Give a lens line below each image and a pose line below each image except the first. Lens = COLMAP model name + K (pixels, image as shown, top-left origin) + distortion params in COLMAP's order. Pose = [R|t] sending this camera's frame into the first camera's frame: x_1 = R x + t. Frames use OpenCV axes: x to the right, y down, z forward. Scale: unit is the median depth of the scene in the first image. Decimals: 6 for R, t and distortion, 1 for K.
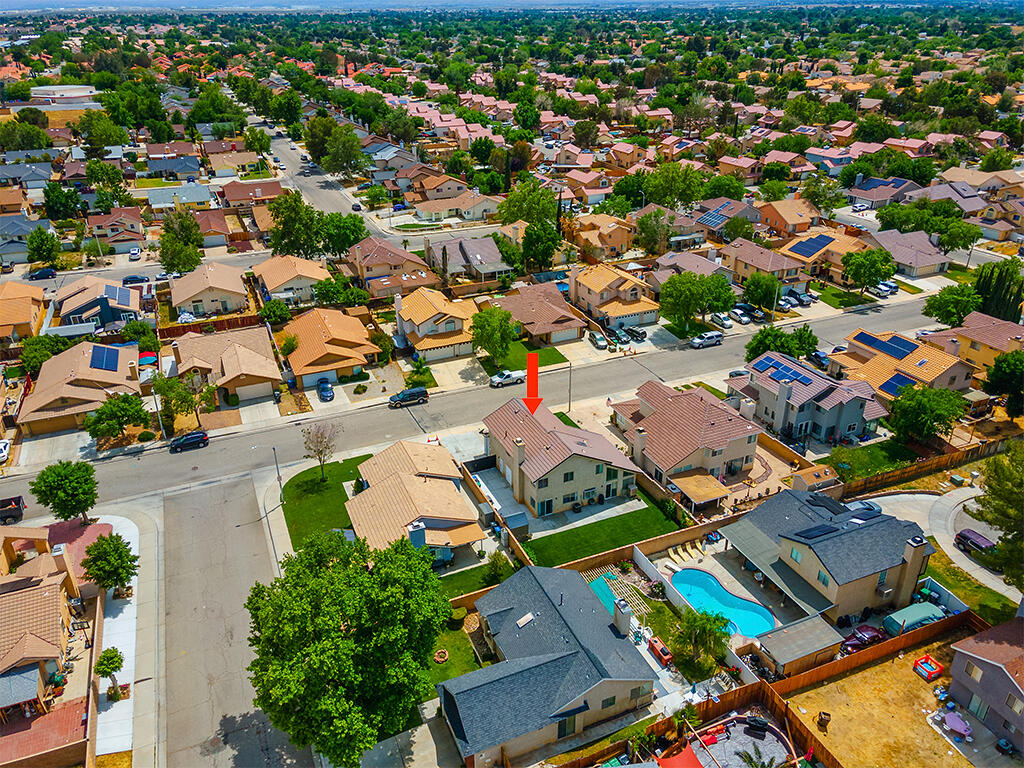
lens RADIAL K [[742.1, 0, 507.0], [0, 742.1, 377.8], [0, 0, 1]] dist [0.041234, 0.012455]
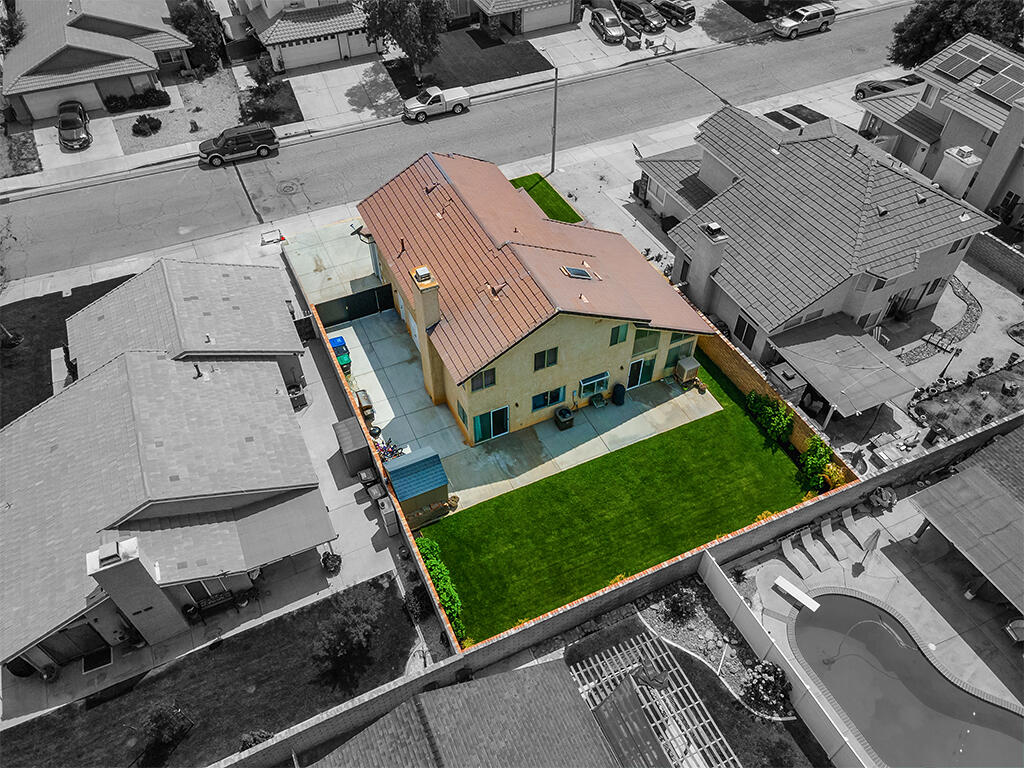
lens RADIAL K [[746.4, 0, 506.9], [0, 746.4, 379.4], [0, 0, 1]] dist [0.012085, 0.077614]
pose [[0.999732, -0.015193, 0.017451, 0.039217], [0.008101, 0.936322, 0.351048, -0.002107], [-0.021674, -0.350813, 0.936195, 0.441426]]
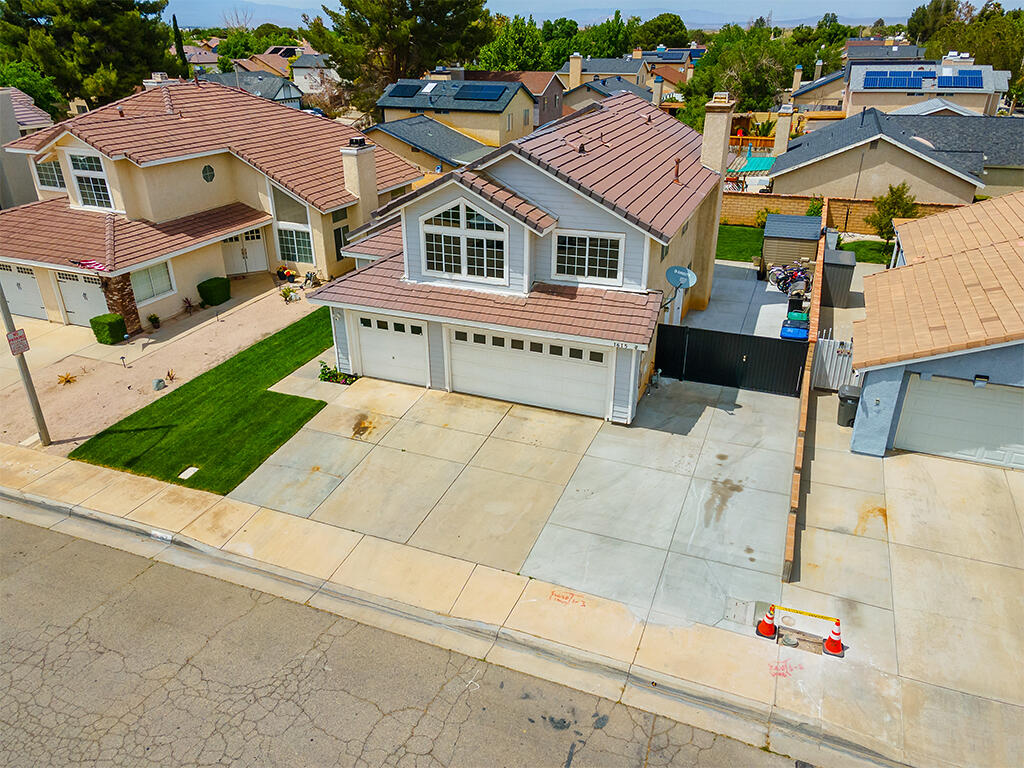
lens RADIAL K [[742.1, 0, 507.0], [0, 742.1, 377.8], [0, 0, 1]] dist [0.041234, 0.012455]
pose [[-0.704840, -0.288853, 0.647892, -0.123905], [0.323480, 0.681967, 0.655958, -0.058222], [-0.631317, 0.671926, -0.387240, 0.934022]]
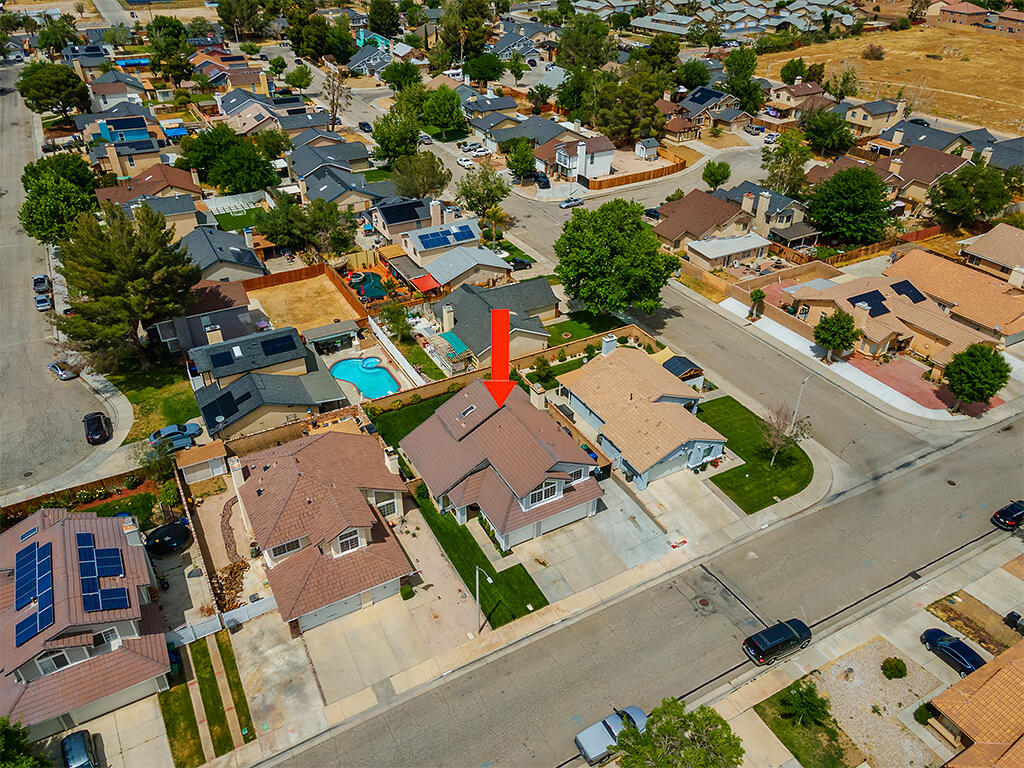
lens RADIAL K [[742.1, 0, 507.0], [0, 742.1, 377.8], [0, 0, 1]] dist [0.041234, 0.012455]
pose [[-0.995393, 0.059531, -0.075155, 0.088753], [-0.034106, 0.512747, 0.857862, -0.510479], [0.089605, 0.856473, -0.508355, 1.061876]]
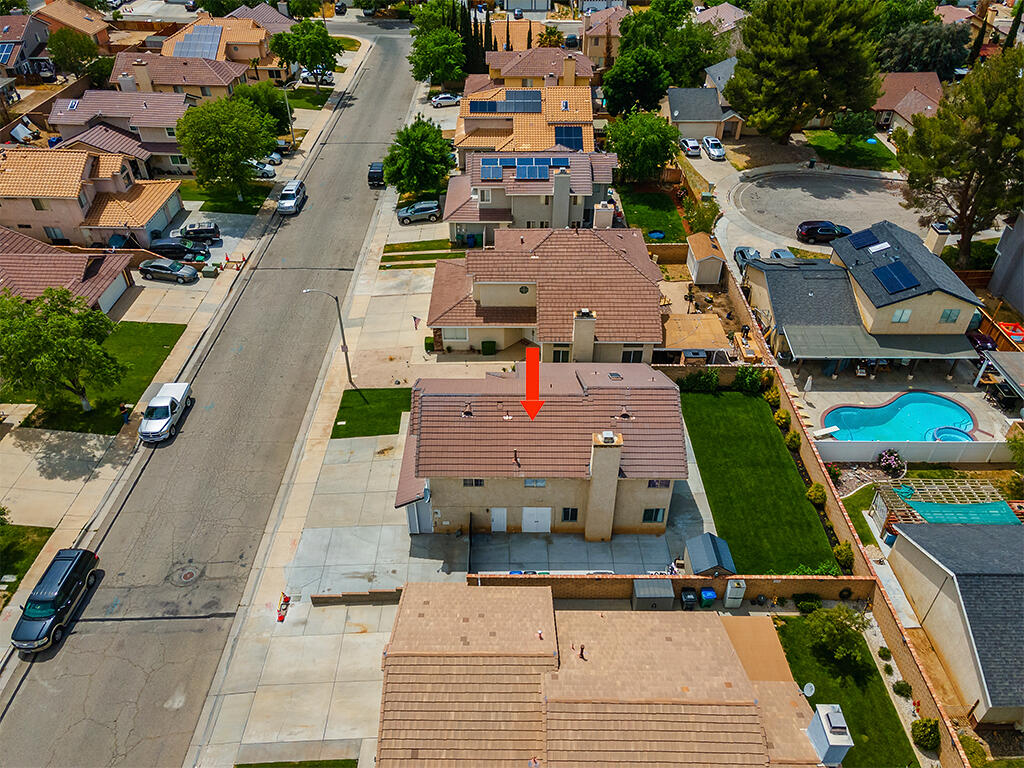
lens RADIAL K [[746.4, 0, 506.9], [0, 746.4, 379.4], [0, 0, 1]] dist [0.012085, 0.077614]
pose [[0.397209, -0.550794, 0.734065, -0.252492], [0.398736, 0.824006, 0.402521, -0.122076], [-0.826580, 0.132813, 0.546924, 0.576026]]
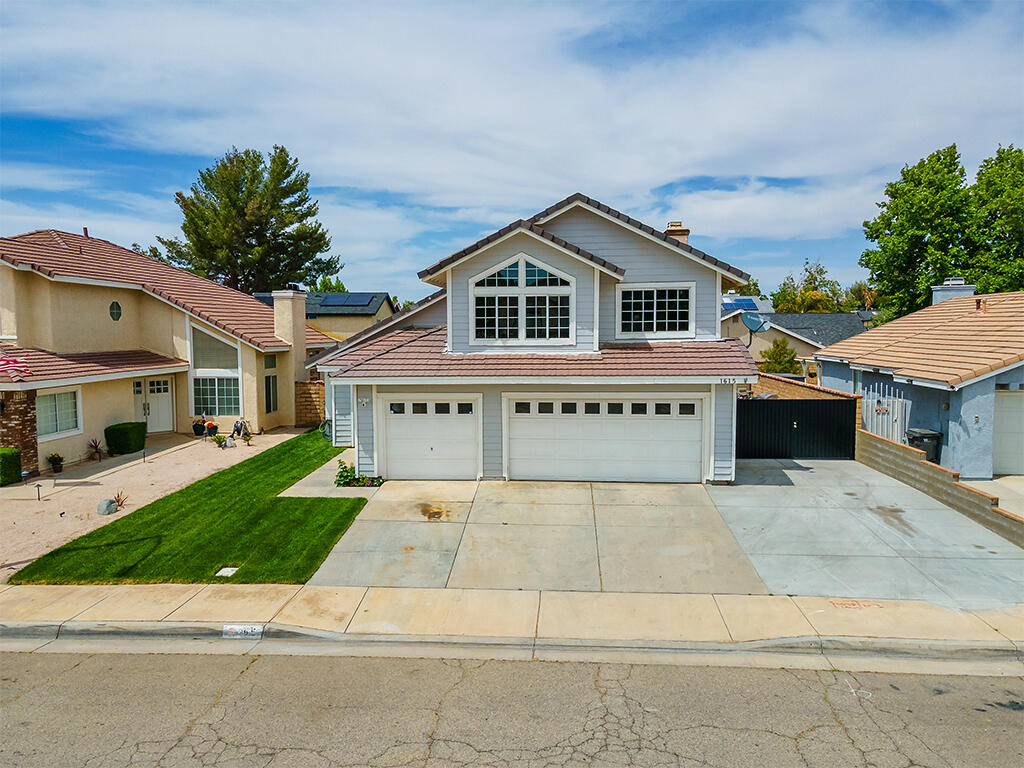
lens RADIAL K [[742.1, 0, 507.0], [0, 742.1, 377.8], [0, 0, 1]] dist [0.041234, 0.012455]
pose [[-0.889982, -0.015609, 0.455729, -0.057208], [0.214217, 0.867956, 0.448067, -0.022868], [-0.402547, 0.496396, -0.769121, 0.988792]]
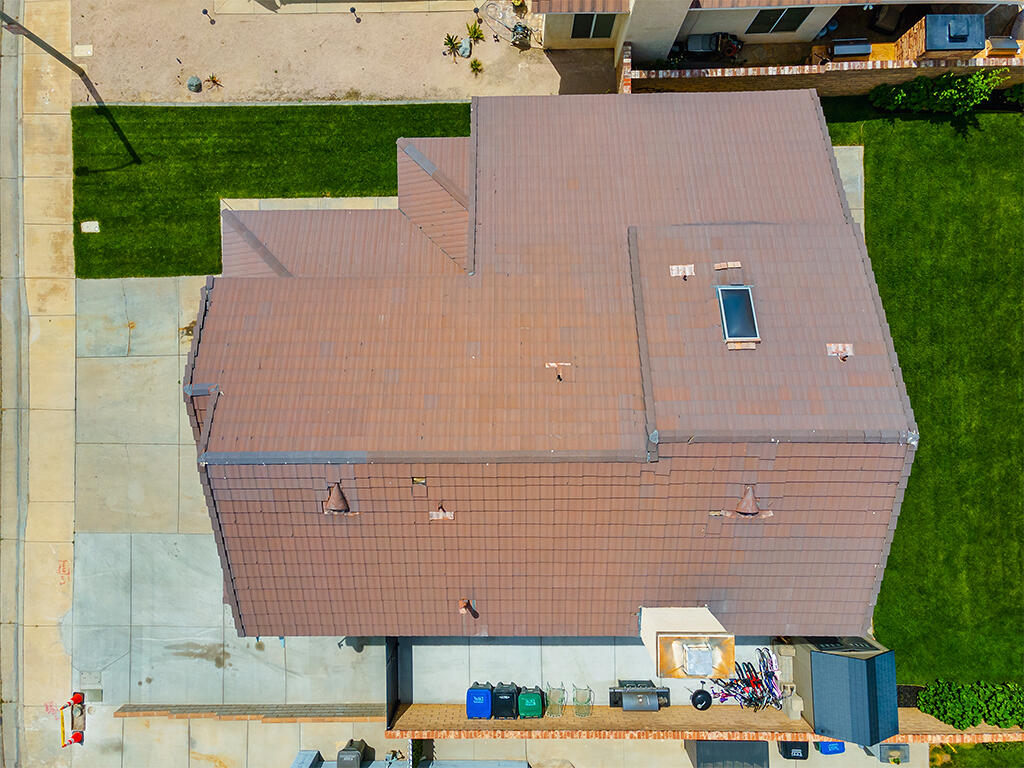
lens RADIAL K [[742.1, 0, 507.0], [0, 742.1, 377.8], [0, 0, 1]] dist [0.041234, 0.012455]
pose [[0.386062, -0.922339, 0.015702, 0.043021], [0.412249, 0.187732, 0.891520, -0.083703], [-0.825231, -0.337708, 0.452710, 0.718087]]
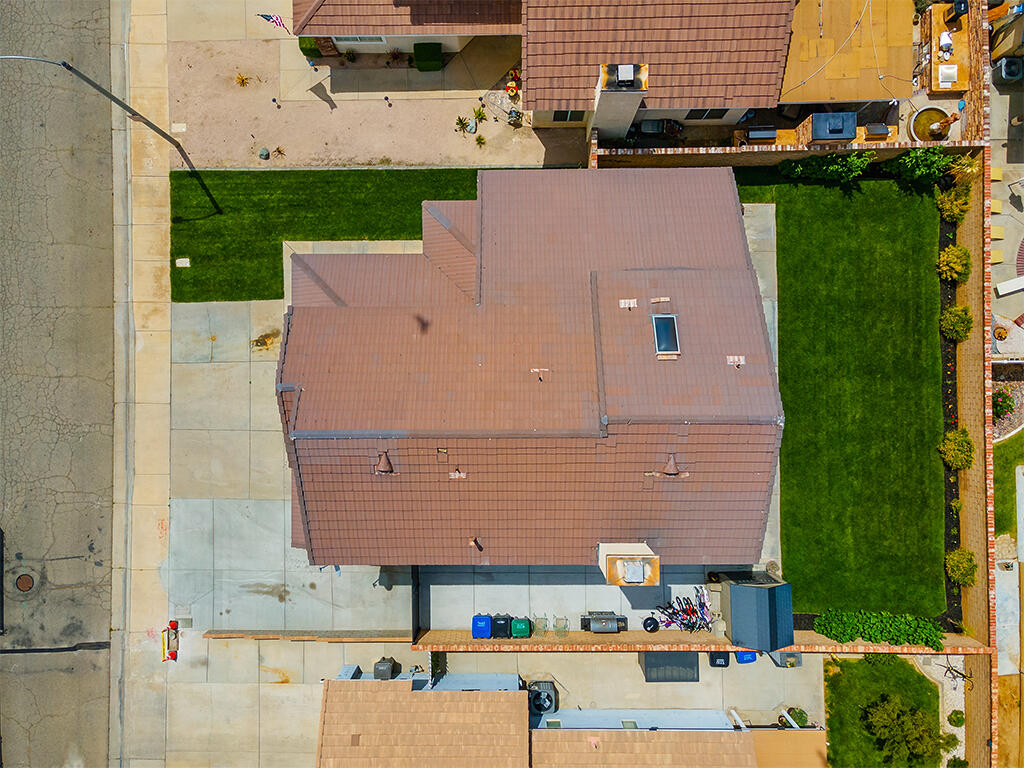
lens RADIAL K [[742.1, 0, 507.0], [0, 742.1, 377.8], [0, 0, 1]] dist [0.041234, 0.012455]
pose [[0.388238, -0.921290, 0.022261, 0.041373], [0.406850, 0.193023, 0.892869, -0.139677], [-0.826888, -0.337589, 0.449766, 0.689612]]
